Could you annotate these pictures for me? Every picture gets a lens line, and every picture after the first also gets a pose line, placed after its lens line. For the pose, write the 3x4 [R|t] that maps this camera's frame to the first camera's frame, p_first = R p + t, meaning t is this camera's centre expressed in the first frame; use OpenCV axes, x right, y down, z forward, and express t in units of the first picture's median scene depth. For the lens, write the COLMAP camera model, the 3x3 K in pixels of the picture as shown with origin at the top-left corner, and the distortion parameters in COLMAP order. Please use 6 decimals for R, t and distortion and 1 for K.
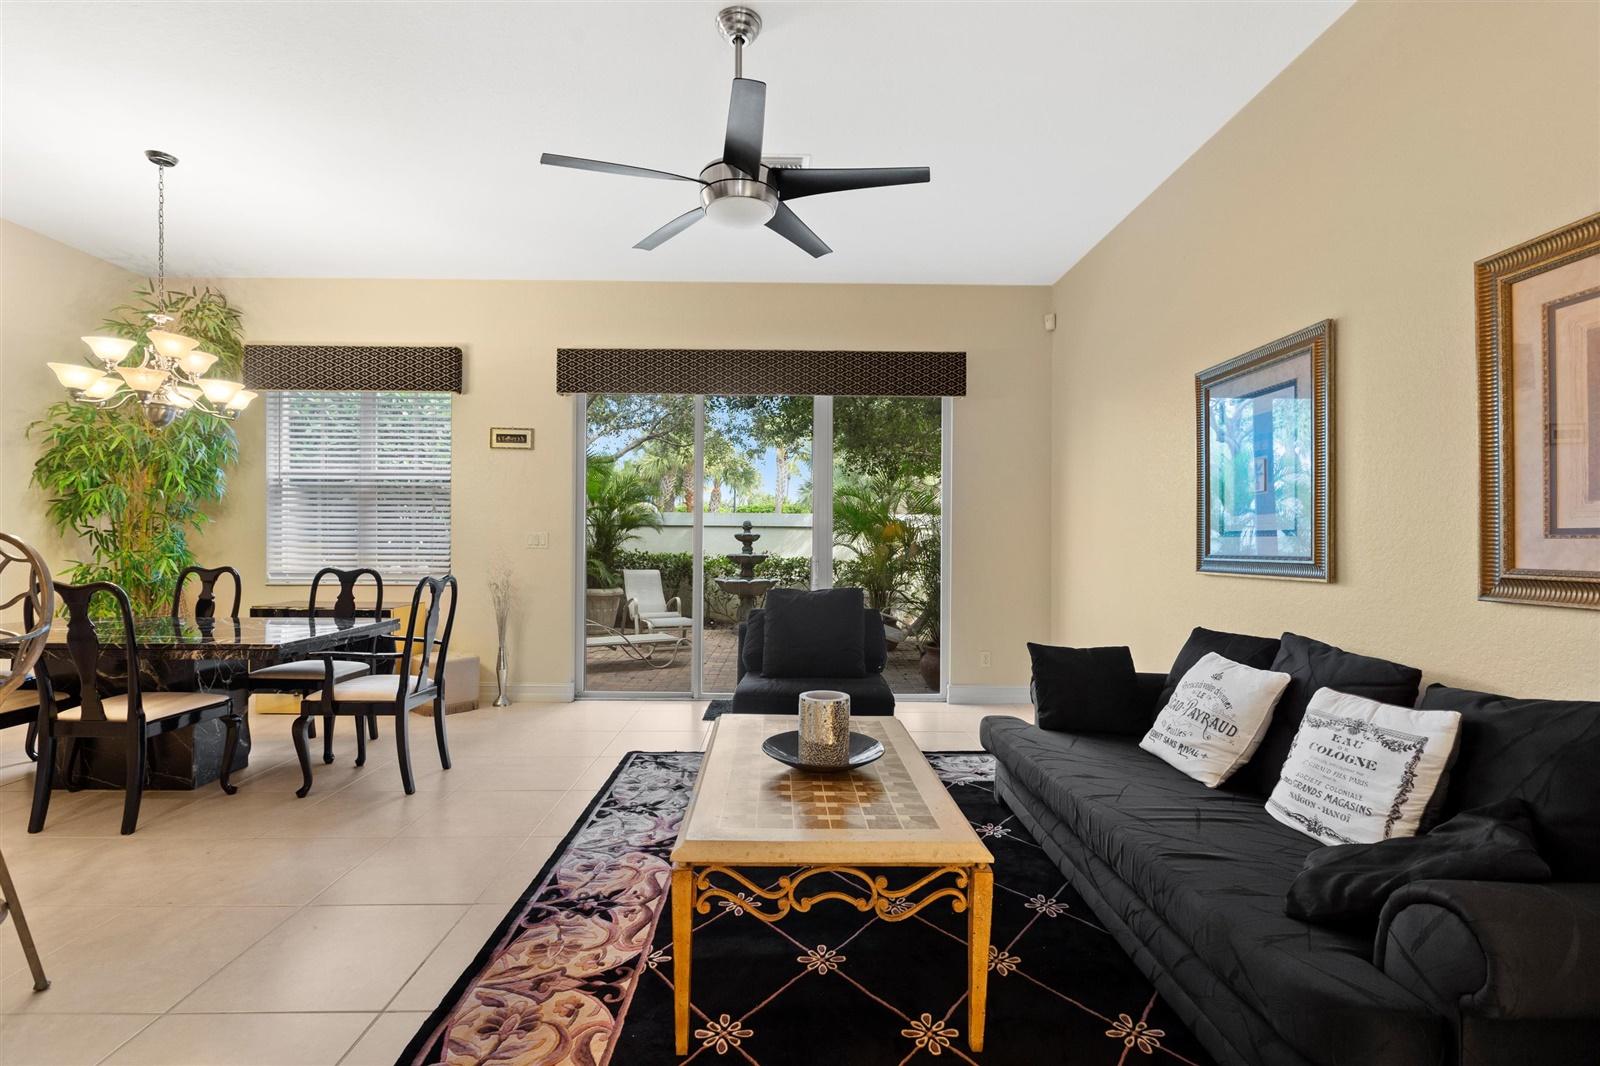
lens RADIAL K [[733.6, 0, 801.9], [0, 733.6, 542.3], [0, 0, 1]] dist [0.000591, -0.001818]
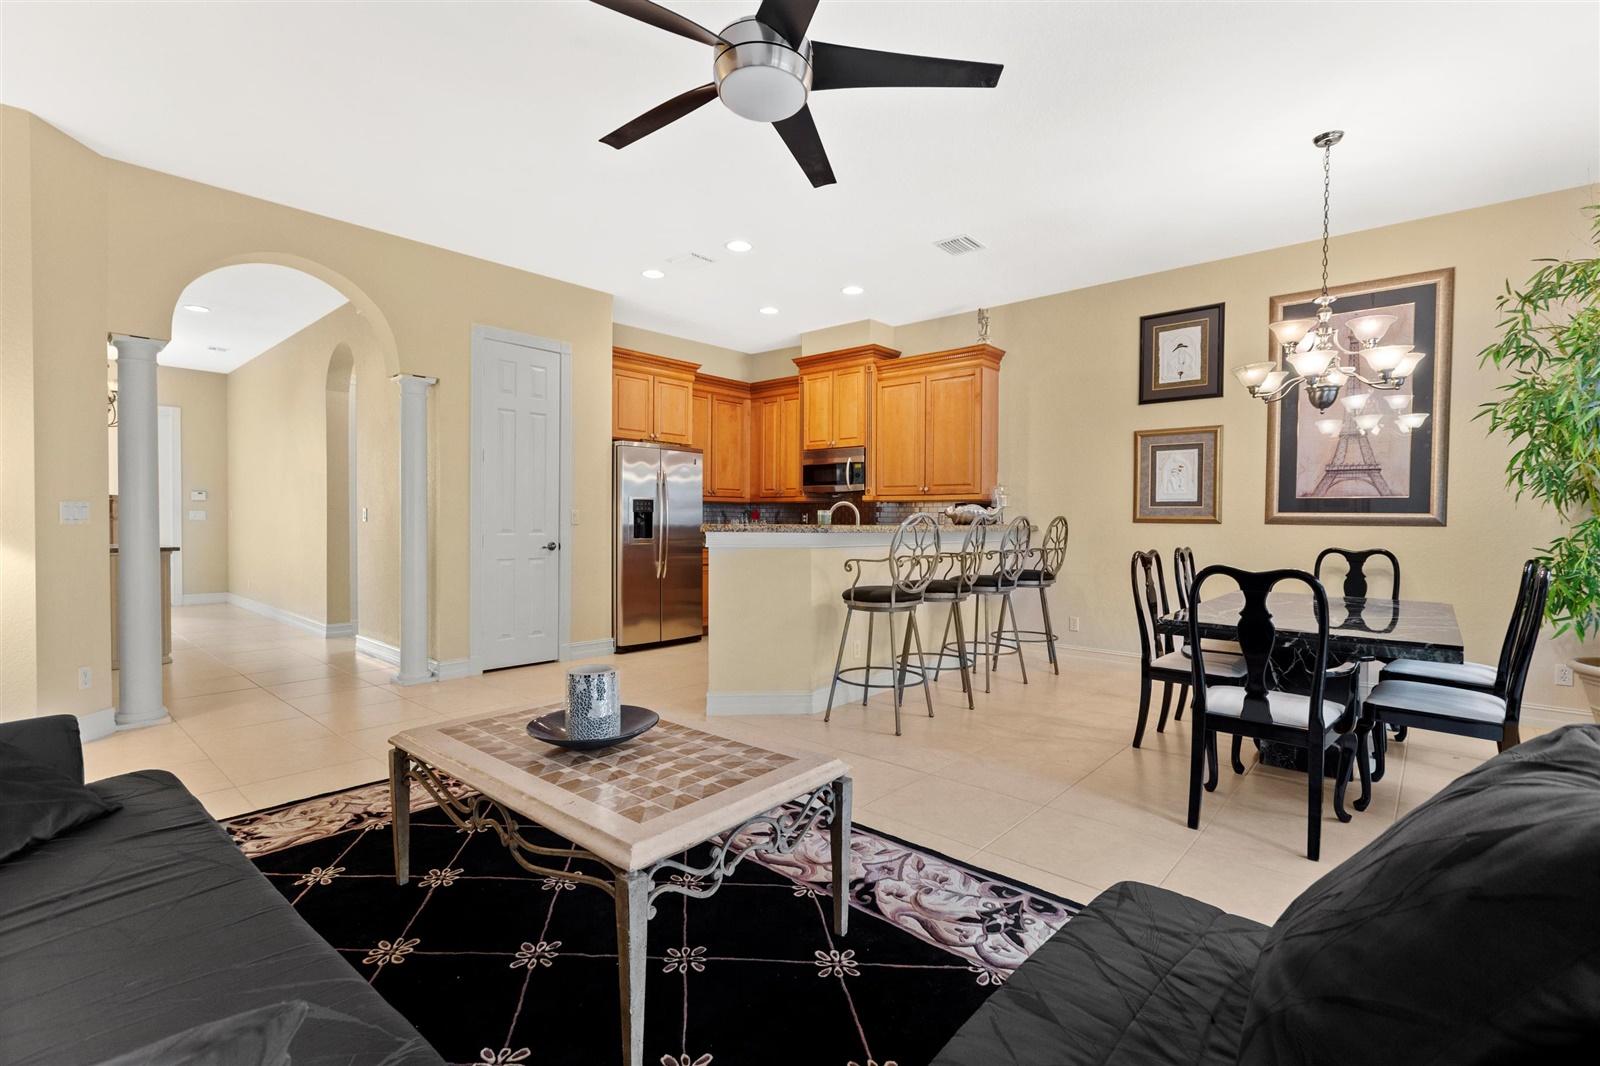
lens RADIAL K [[733.6, 0, 802.4], [0, 733.6, 527.4], [0, 0, 1]] dist [0.000591, -0.001818]
pose [[-0.681281, -0.001800, -0.732019, 0.353149], [-0.015986, 0.999795, 0.012420, 0.002471], [0.731847, 0.020163, -0.681171, 1.188059]]
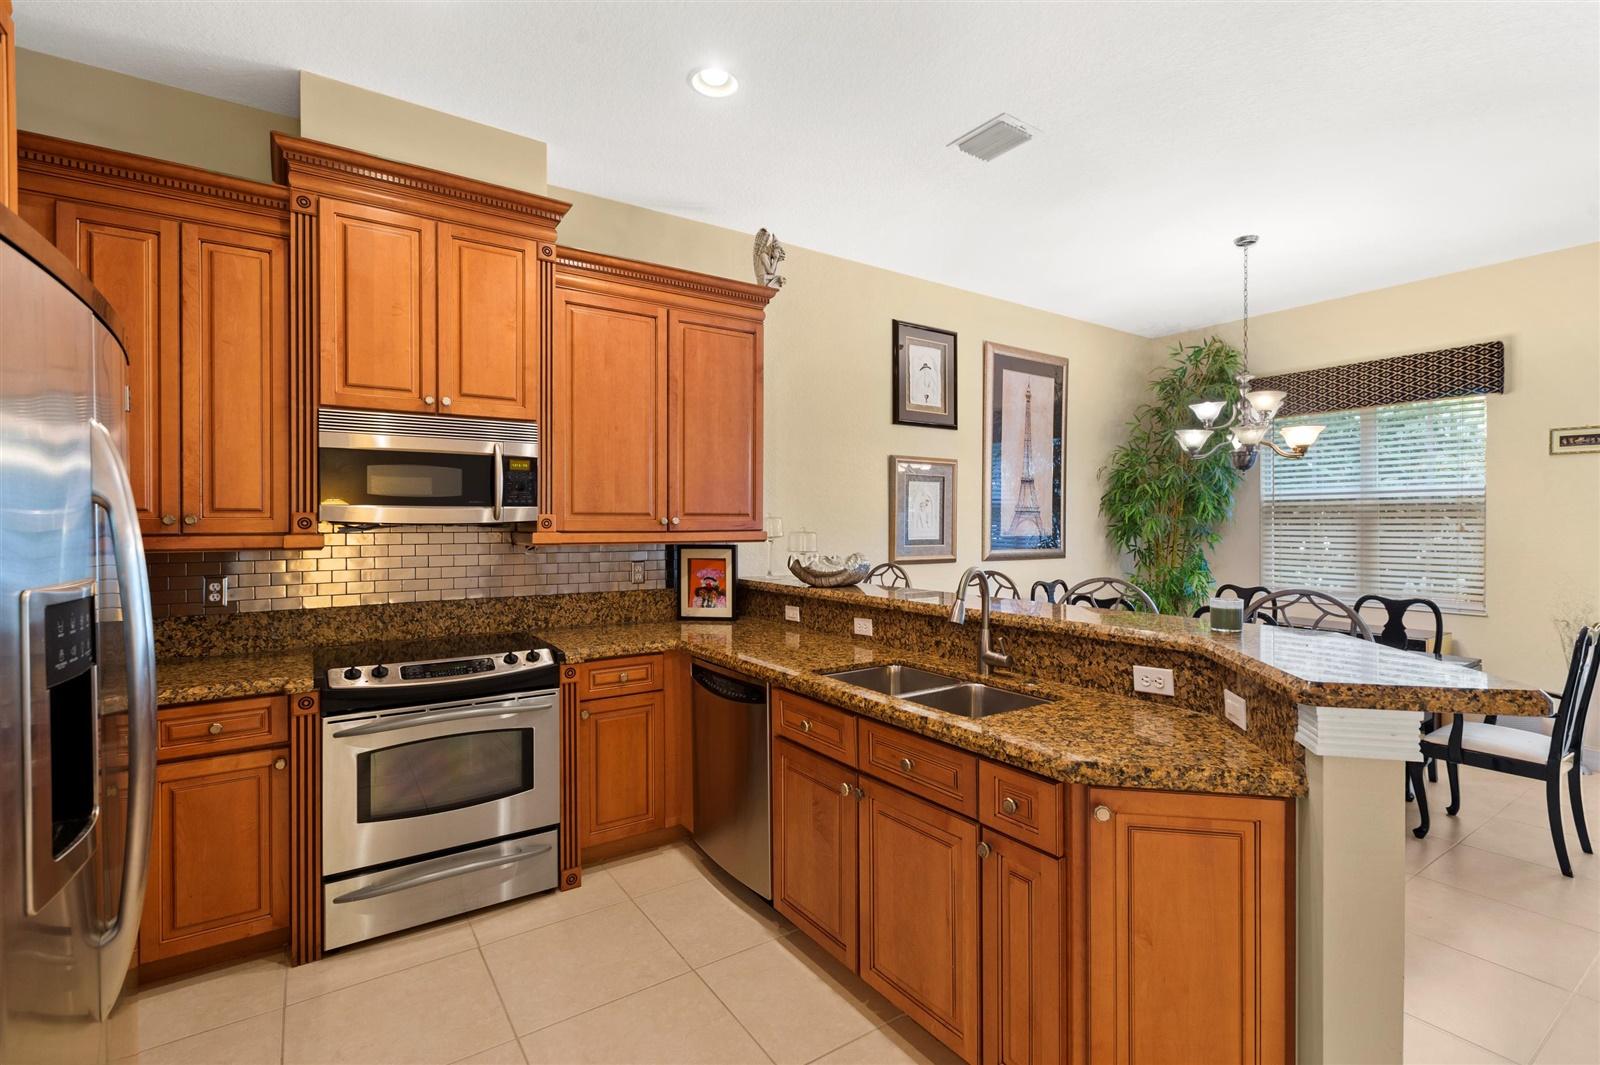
lens RADIAL K [[733.6, 0, 800.4], [0, 733.6, 525.4], [0, 0, 1]] dist [0.000591, -0.001818]
pose [[0.542027, -0.004975, -0.840346, -0.282102], [-0.000478, 0.999980, -0.006228, -0.063895], [0.840361, 0.003777, 0.542014, -0.227946]]
